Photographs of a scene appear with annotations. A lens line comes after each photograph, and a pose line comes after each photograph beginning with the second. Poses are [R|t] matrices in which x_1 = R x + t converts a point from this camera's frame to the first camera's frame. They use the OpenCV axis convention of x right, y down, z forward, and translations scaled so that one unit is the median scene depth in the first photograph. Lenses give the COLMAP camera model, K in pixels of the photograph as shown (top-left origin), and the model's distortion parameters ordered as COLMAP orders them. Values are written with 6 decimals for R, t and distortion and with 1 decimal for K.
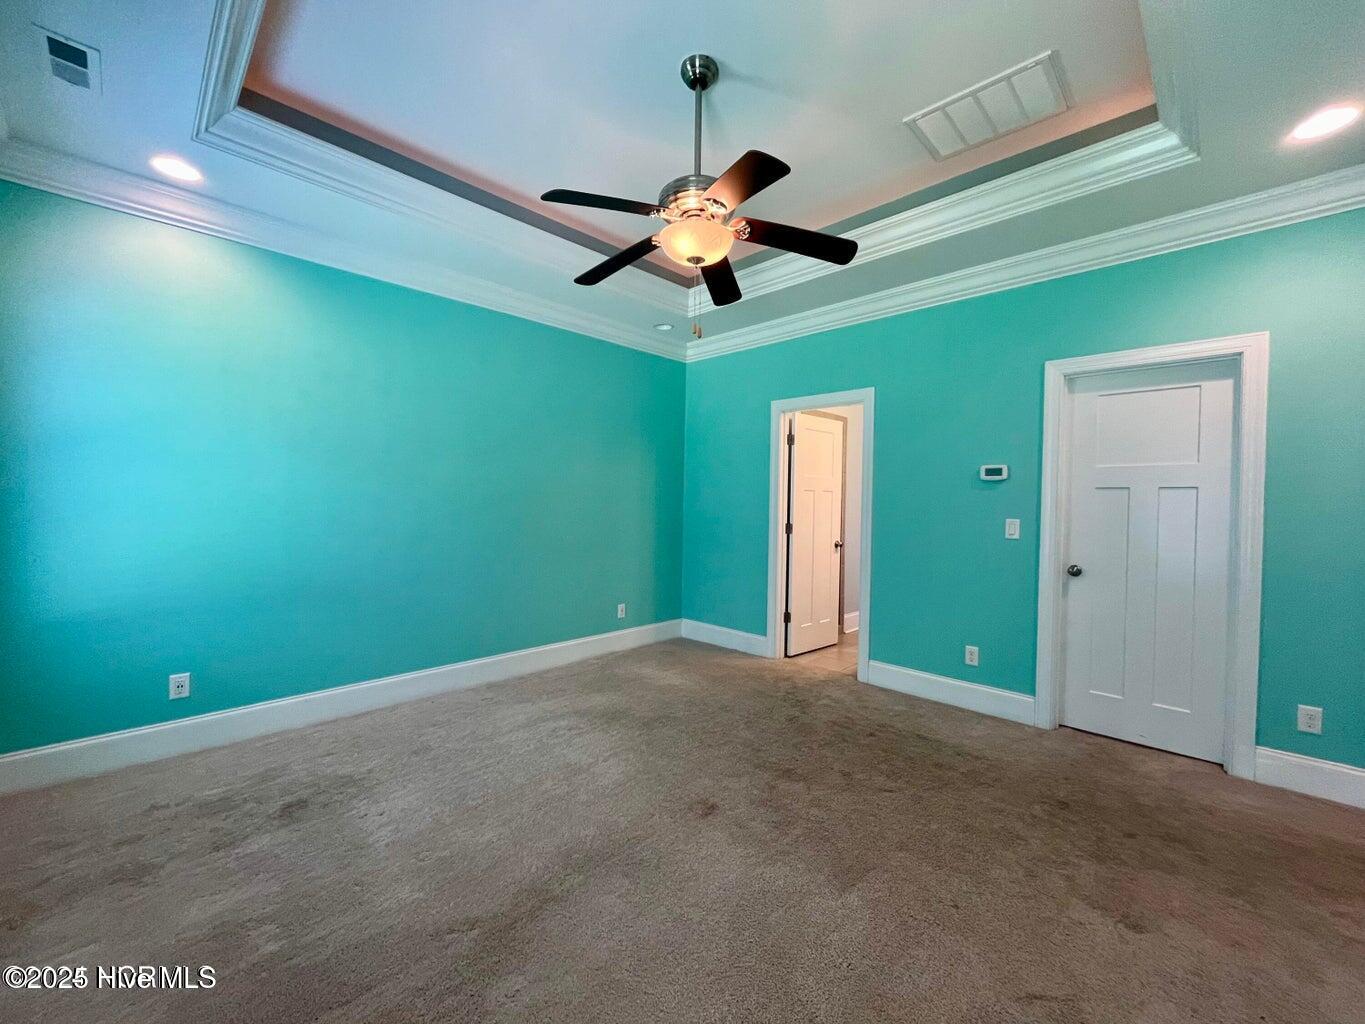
lens RADIAL K [[550.2, 0, 678.2], [0, 550.2, 507.5], [0, 0, 1]] dist [-0.003574, -0.000145]
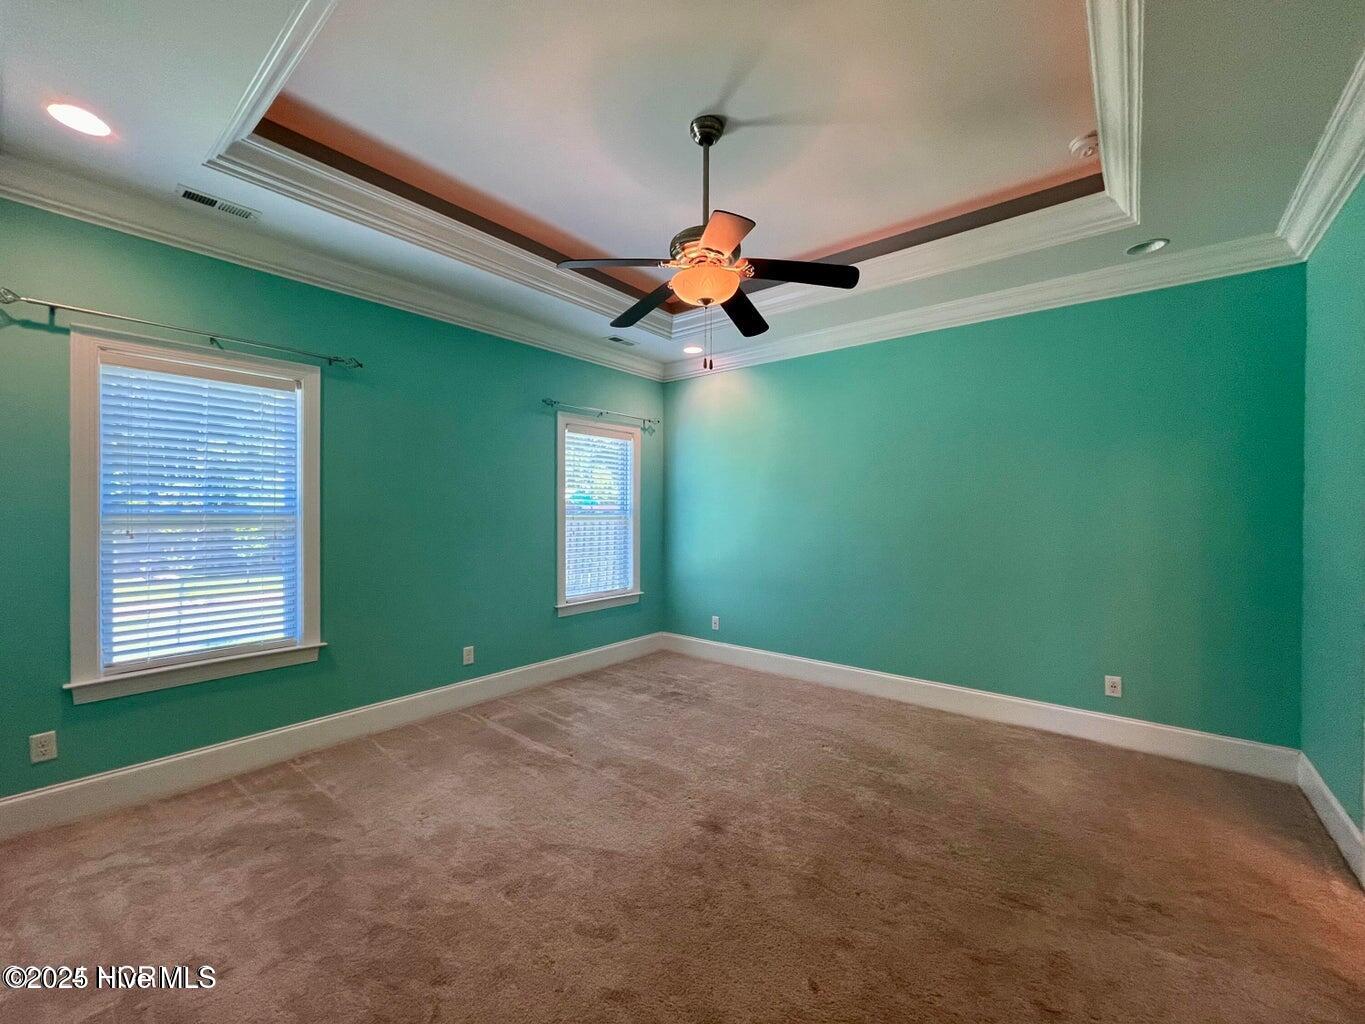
lens RADIAL K [[550.2, 0, 677.8], [0, 550.2, 514.6], [0, 0, 1]] dist [-0.003574, -0.000145]
pose [[0.098900, 0.001590, -0.995096, 0.766740], [-0.009159, 0.999958, 0.000688, -0.030826], [0.995055, 0.009046, 0.098911, 0.582136]]
